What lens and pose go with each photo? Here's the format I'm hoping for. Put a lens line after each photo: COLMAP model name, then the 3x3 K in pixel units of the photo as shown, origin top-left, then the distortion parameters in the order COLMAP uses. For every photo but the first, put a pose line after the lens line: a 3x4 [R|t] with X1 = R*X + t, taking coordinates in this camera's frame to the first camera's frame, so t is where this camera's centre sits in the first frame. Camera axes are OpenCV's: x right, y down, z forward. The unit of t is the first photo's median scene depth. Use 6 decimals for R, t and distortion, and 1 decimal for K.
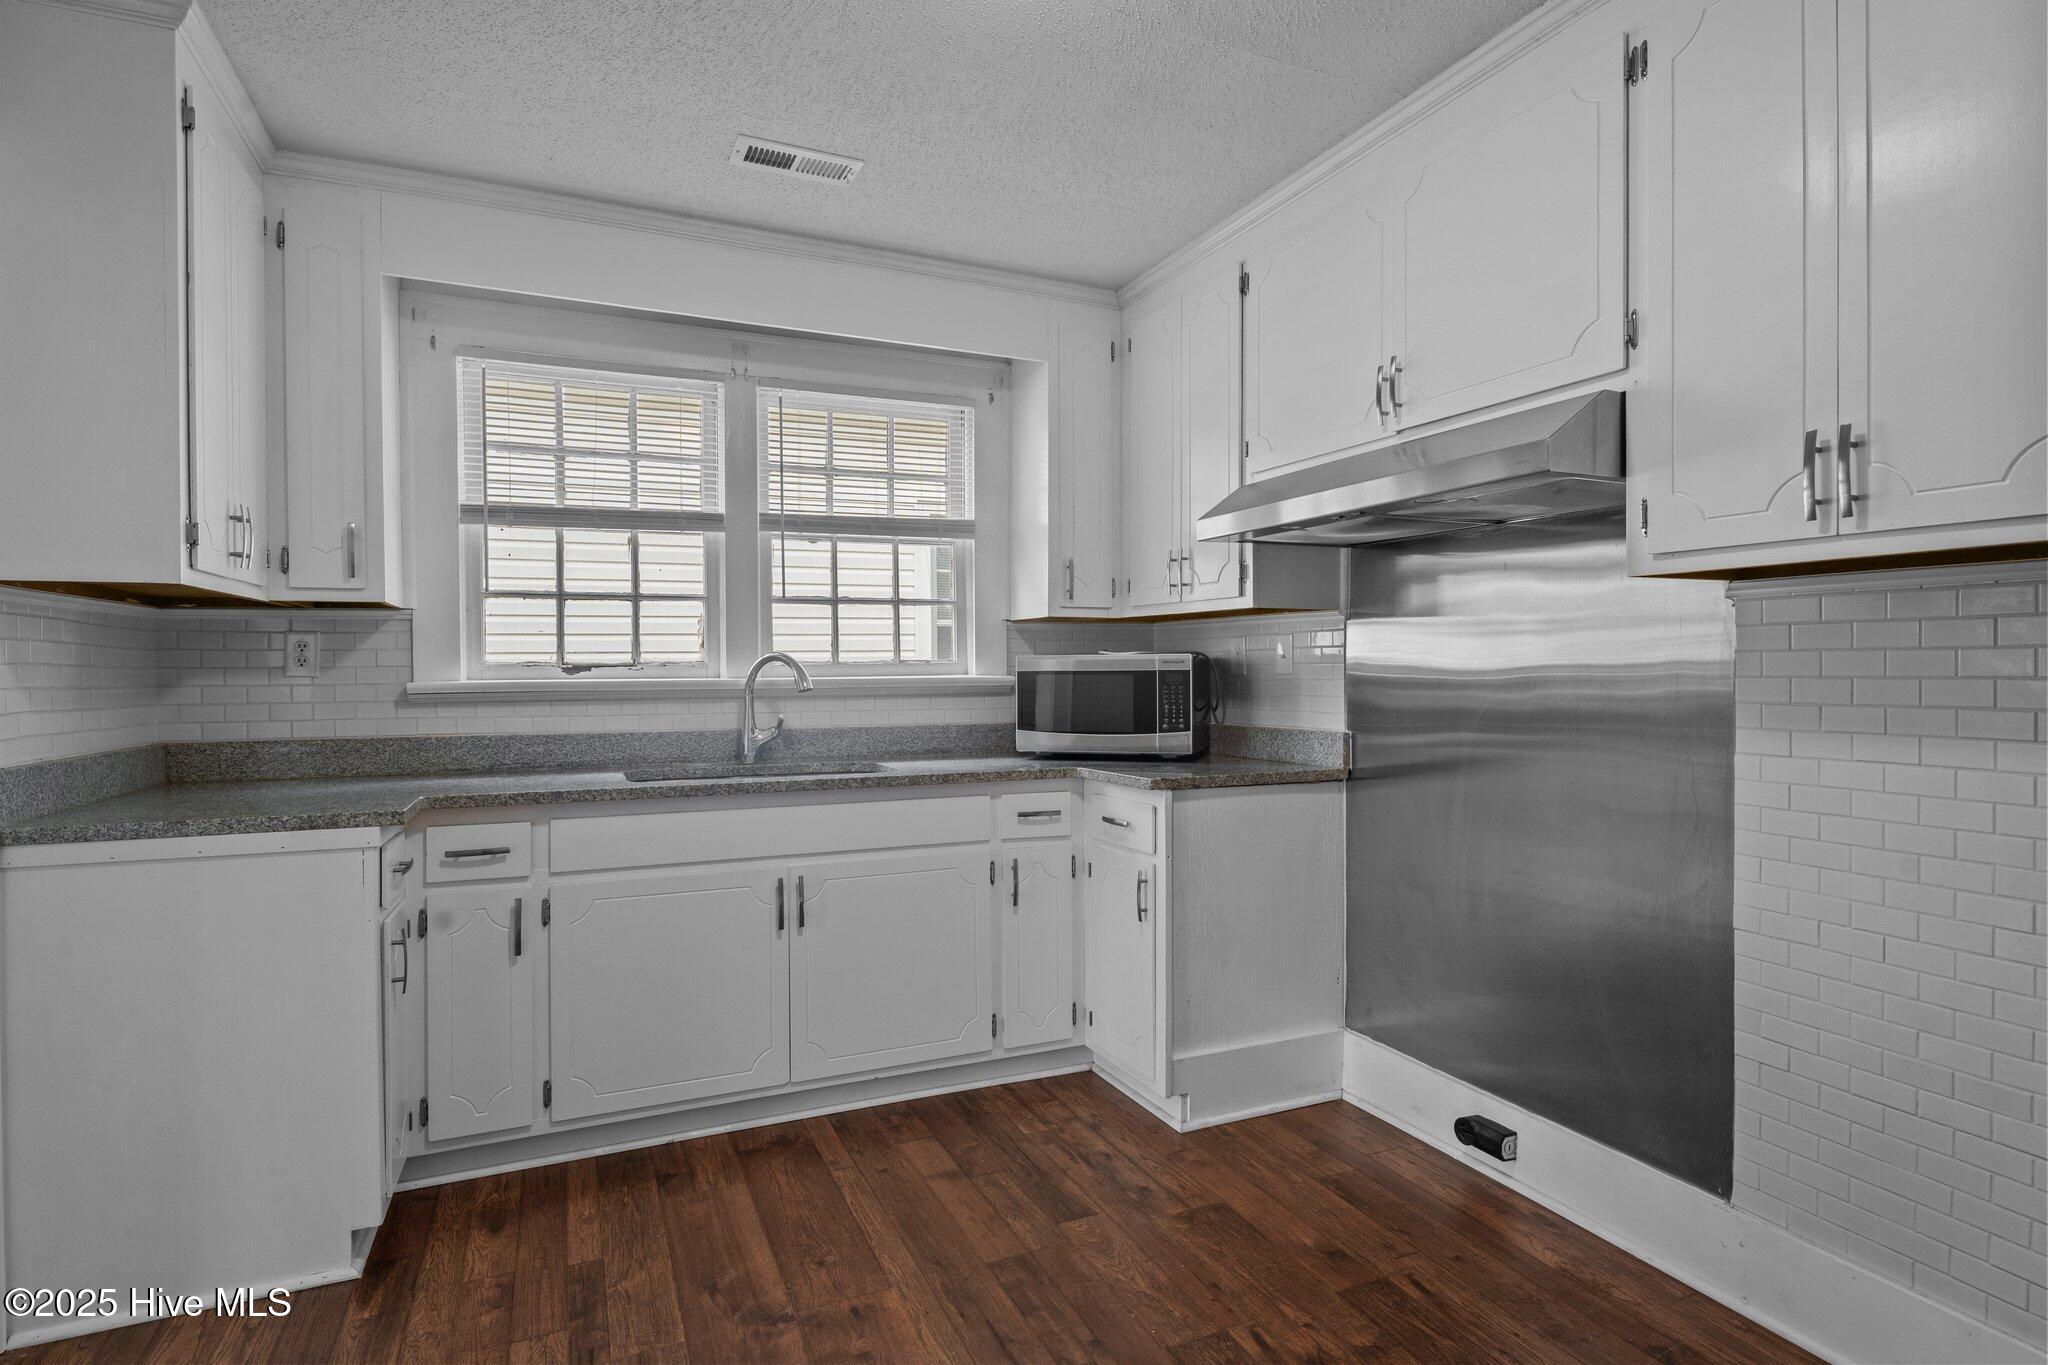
lens RADIAL K [[1058.2, 0, 1029.6], [0, 1058.2, 679.6], [0, 0, 1]] dist [-0.018611, 0.003553]
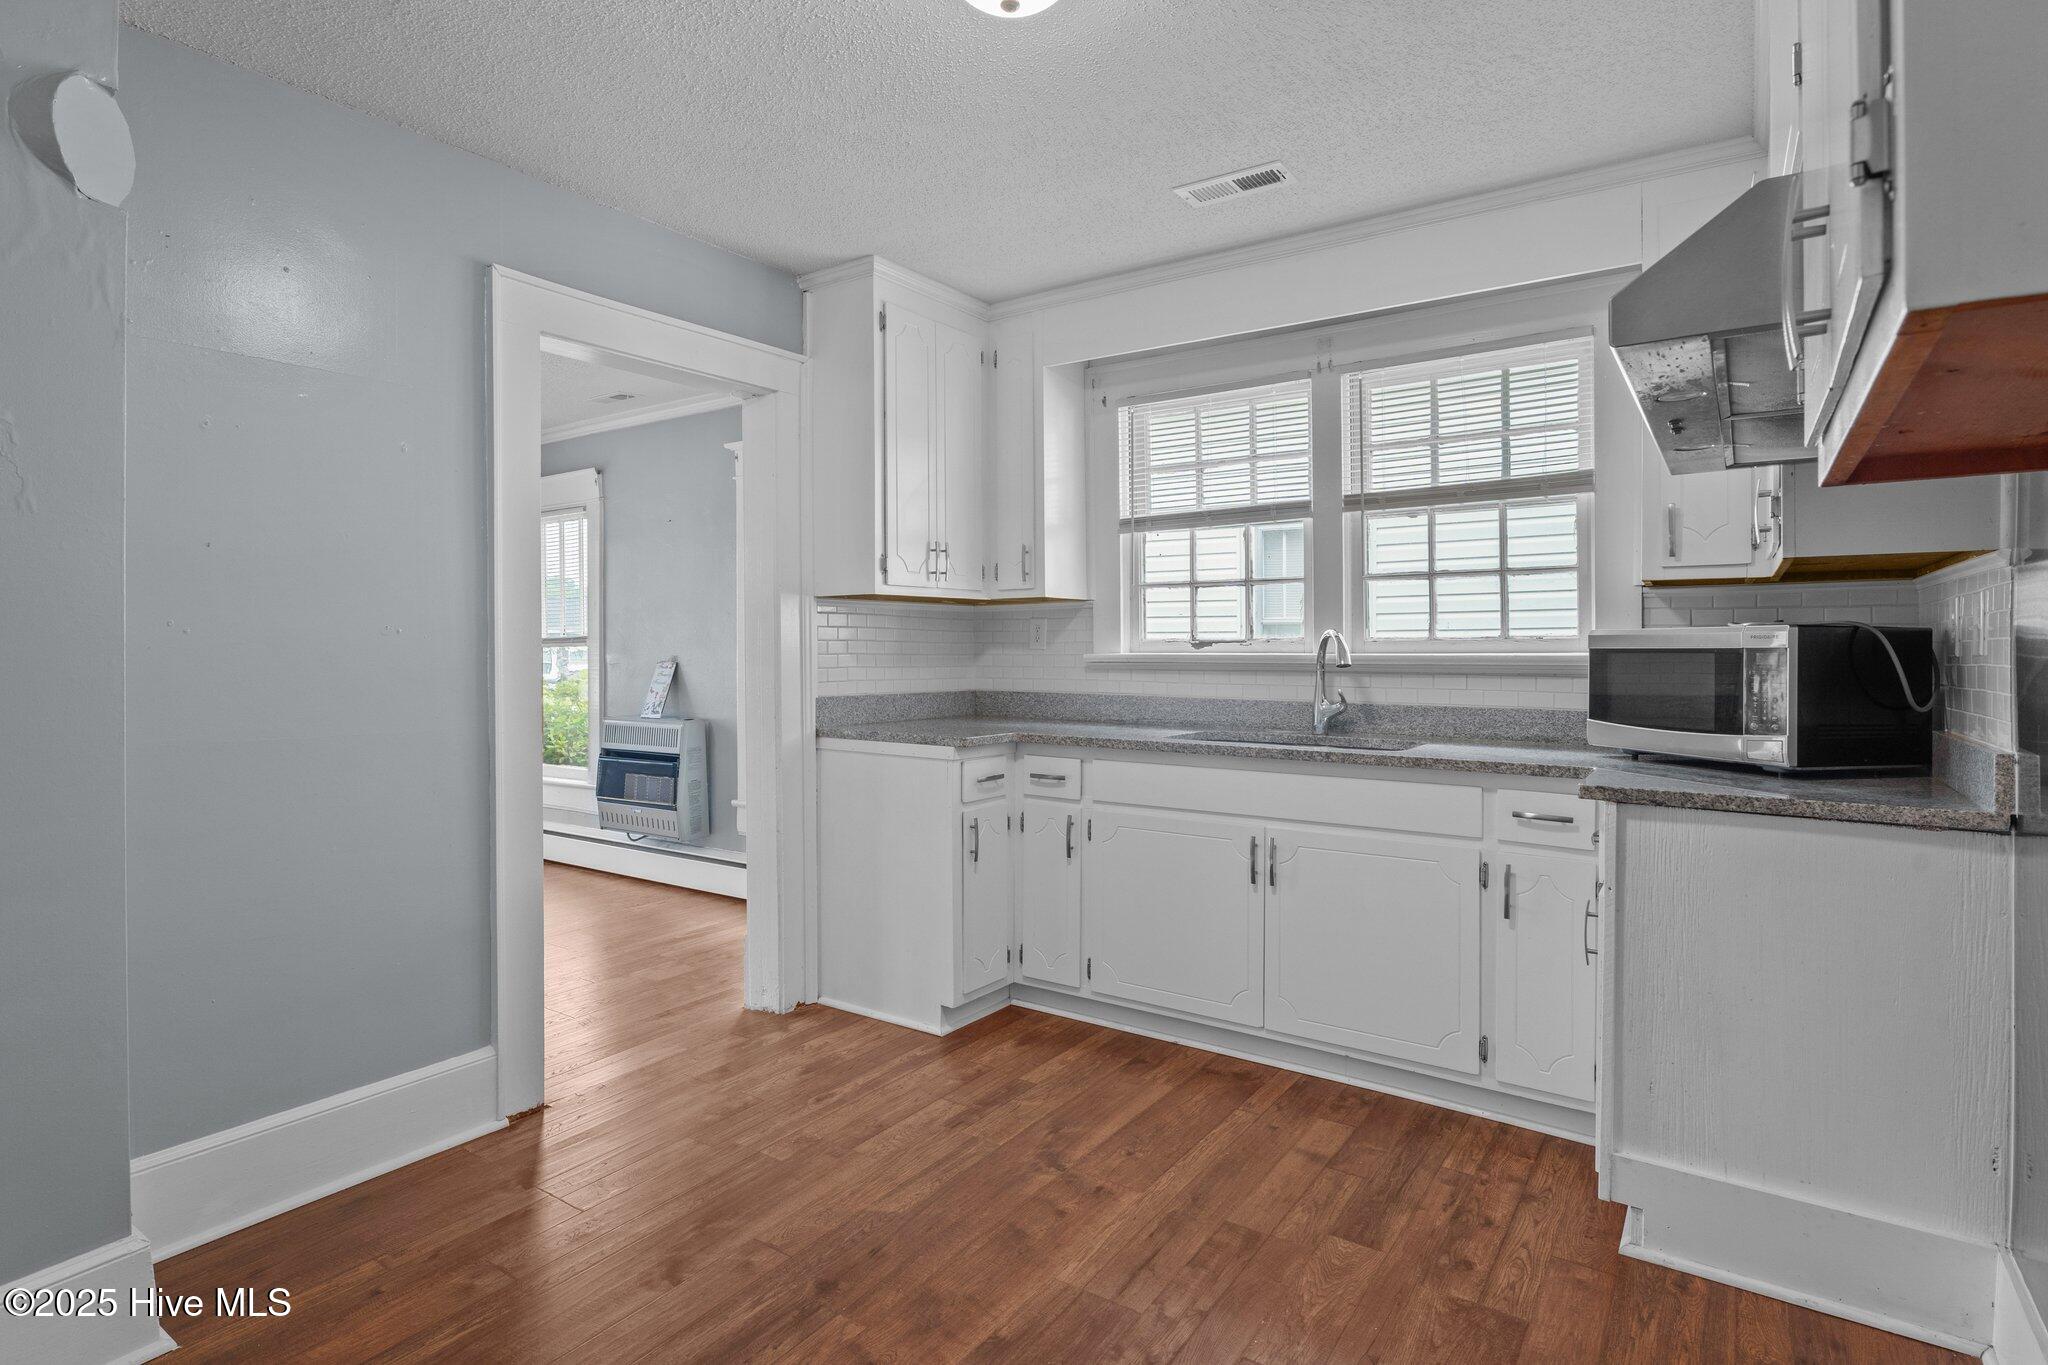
lens RADIAL K [[1058.2, 0, 984.5], [0, 1058.2, 652.9], [0, 0, 1]] dist [-0.018611, 0.003553]
pose [[0.484541, 0.009015, -0.874722, 0.572957], [-0.013089, 0.999910, 0.003055, -0.001243], [0.874671, 0.009969, 0.484615, 0.222567]]
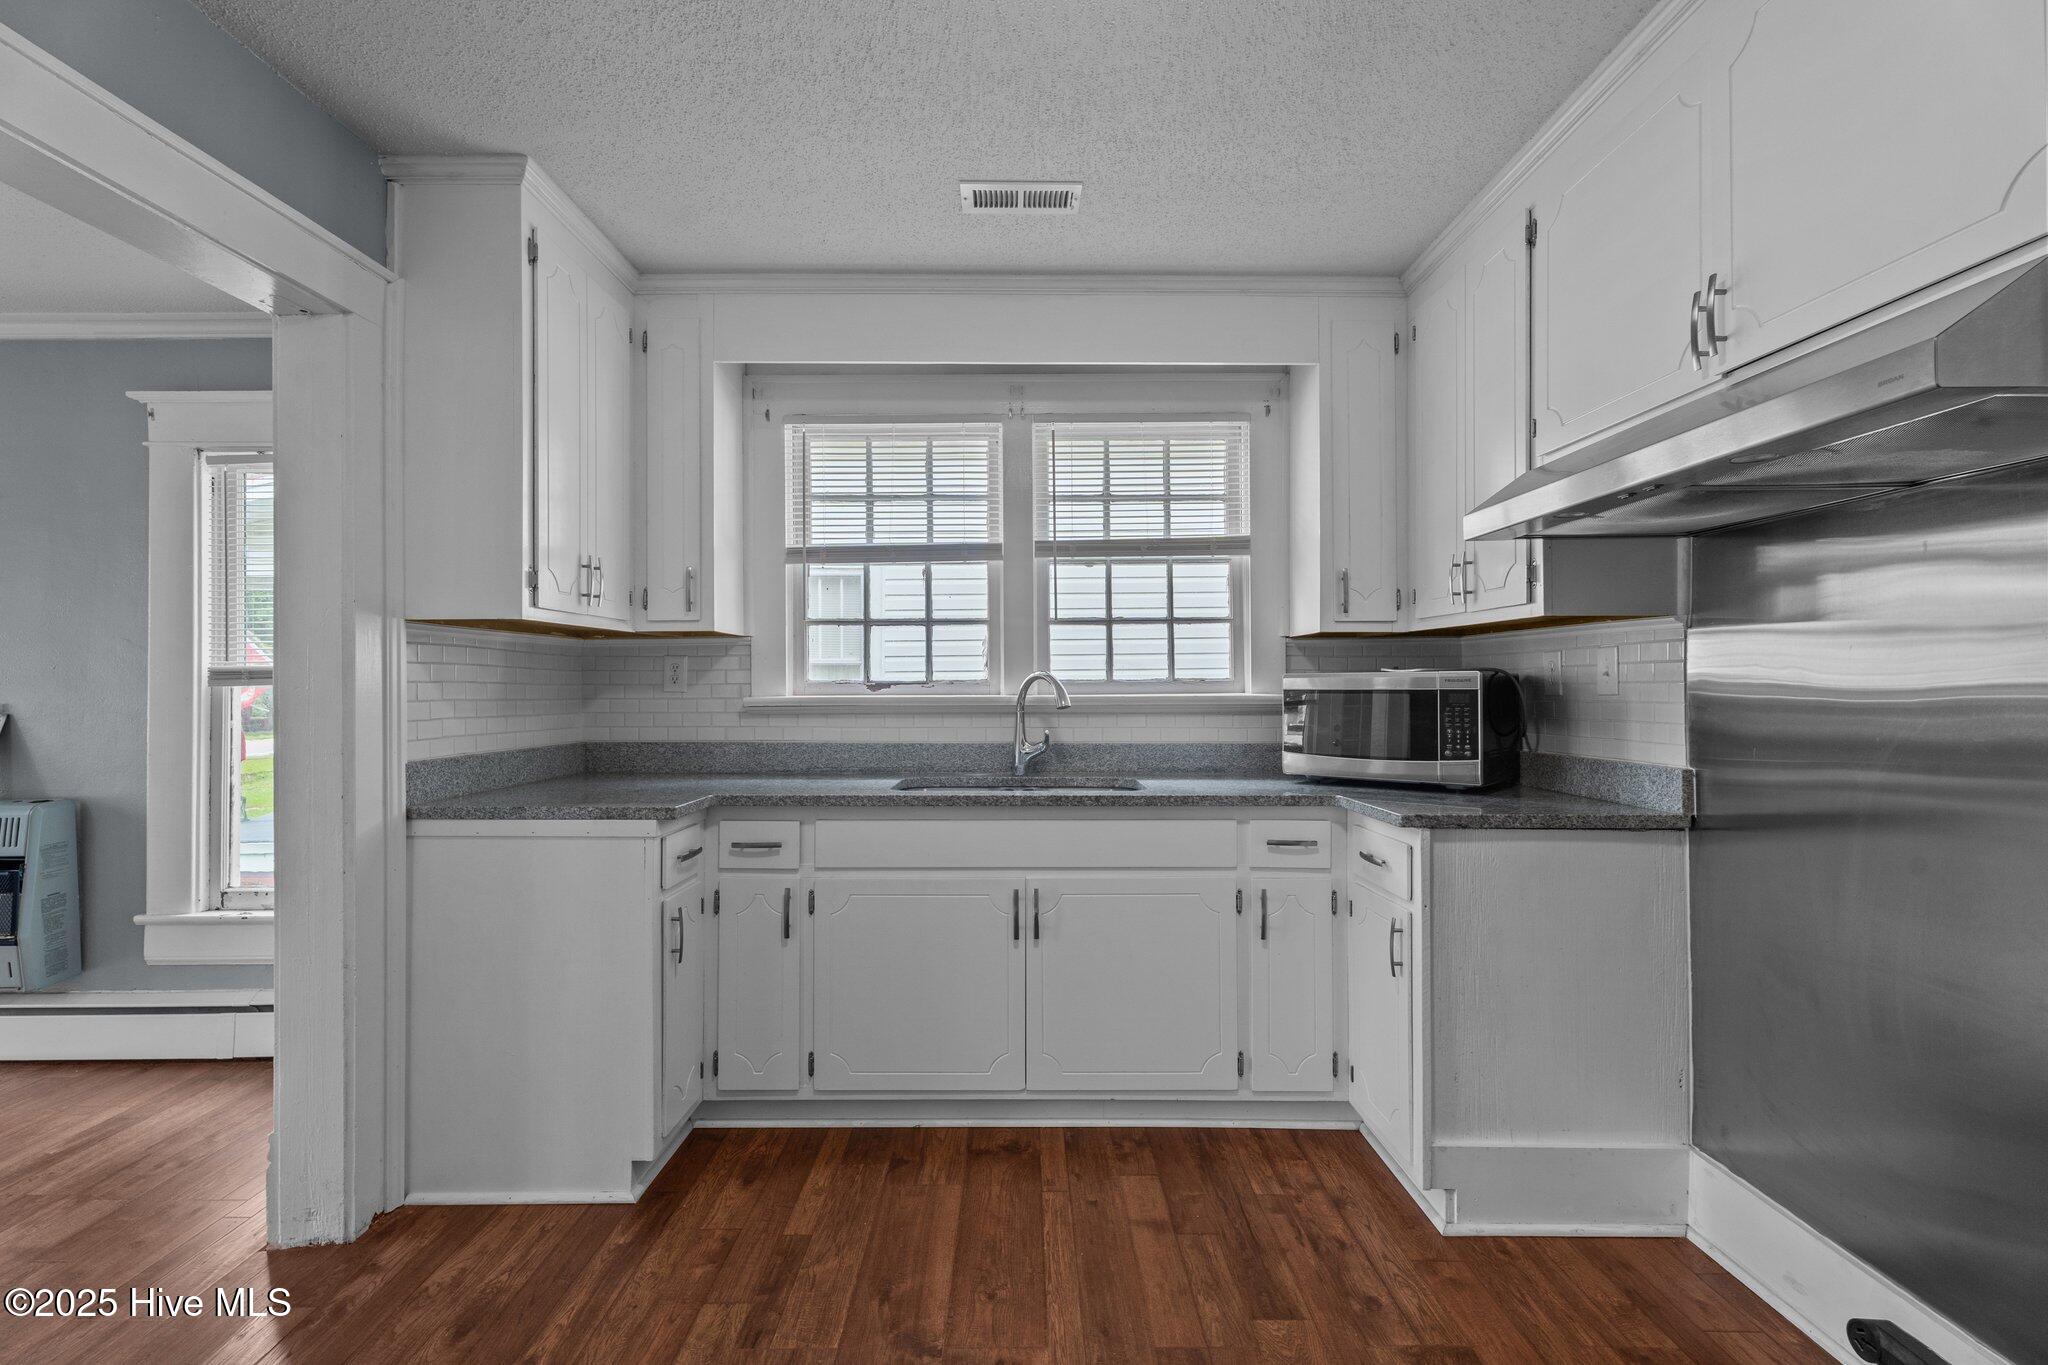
lens RADIAL K [[926.5, 0, 1015.0], [0, 926.5, 672.8], [0, 0, 1]] dist [-0.003530, 0.001521]
pose [[0.907904, -0.002867, -0.419168, 0.142079], [-0.006577, 0.999756, -0.021082, -0.004810], [0.419126, 0.021897, 0.907664, 0.167484]]
